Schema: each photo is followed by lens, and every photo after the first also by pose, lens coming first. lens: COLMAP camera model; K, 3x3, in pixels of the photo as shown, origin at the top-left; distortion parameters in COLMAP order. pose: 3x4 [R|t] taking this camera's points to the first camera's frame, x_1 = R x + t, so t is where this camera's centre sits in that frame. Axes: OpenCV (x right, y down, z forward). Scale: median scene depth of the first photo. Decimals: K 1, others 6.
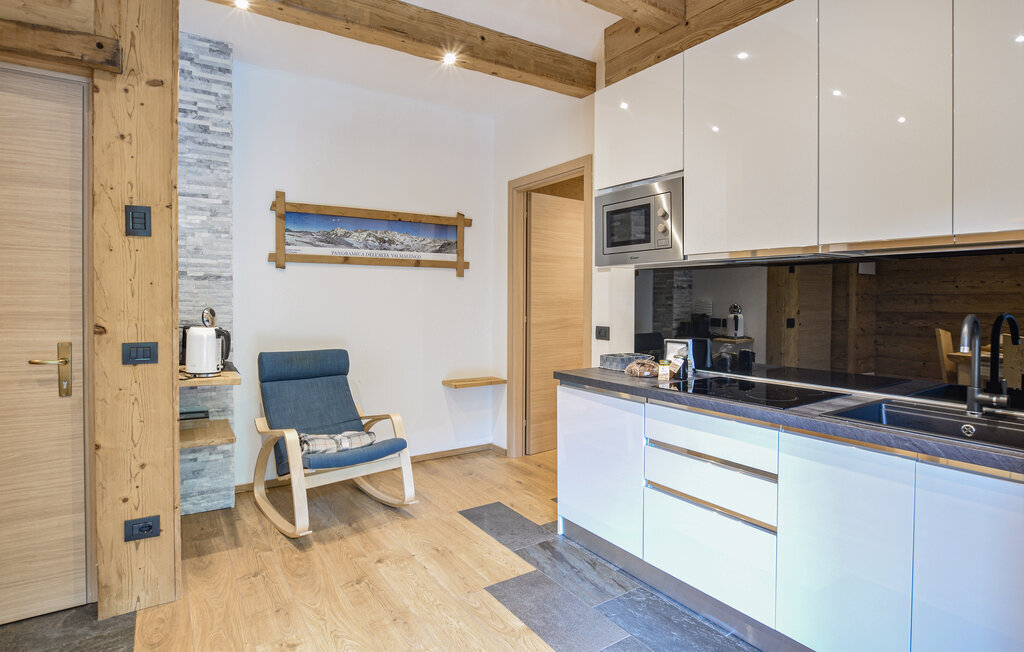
lens RADIAL K [[529.7, 0, 507.5], [0, 529.7, 305.2], [0, 0, 1]] dist [-0.002788, -0.000239]
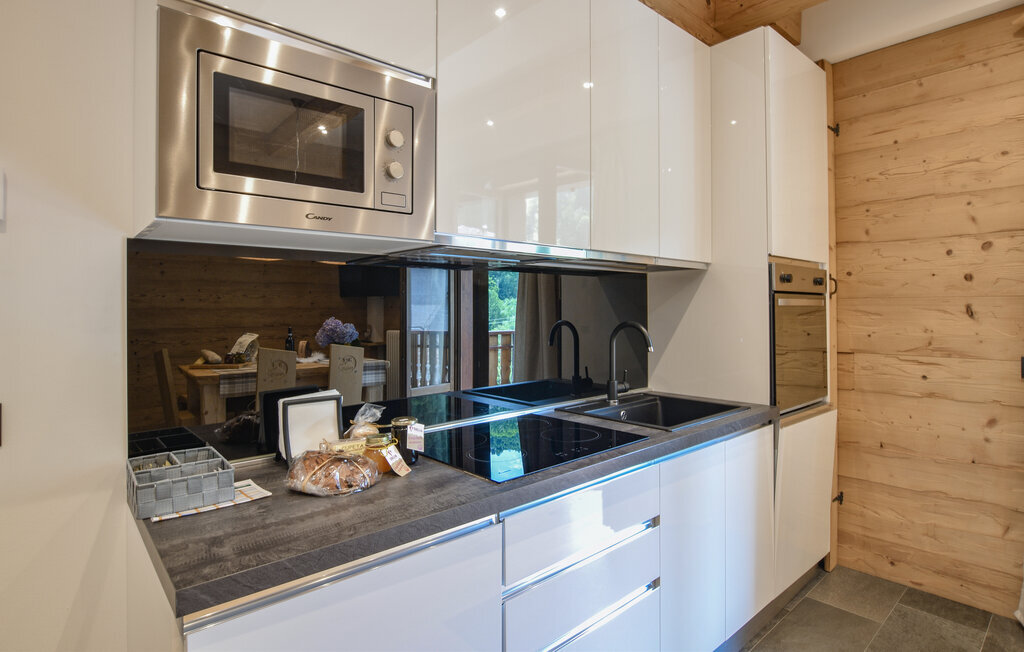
lens RADIAL K [[529.7, 0, 507.5], [0, 529.7, 305.2], [0, 0, 1]] dist [-0.002788, -0.000239]
pose [[-0.137934, 0.014022, 0.990342, -0.200125], [0.018296, 0.999765, -0.011607, -0.008051], [-0.990272, 0.016518, -0.138158, 0.891648]]
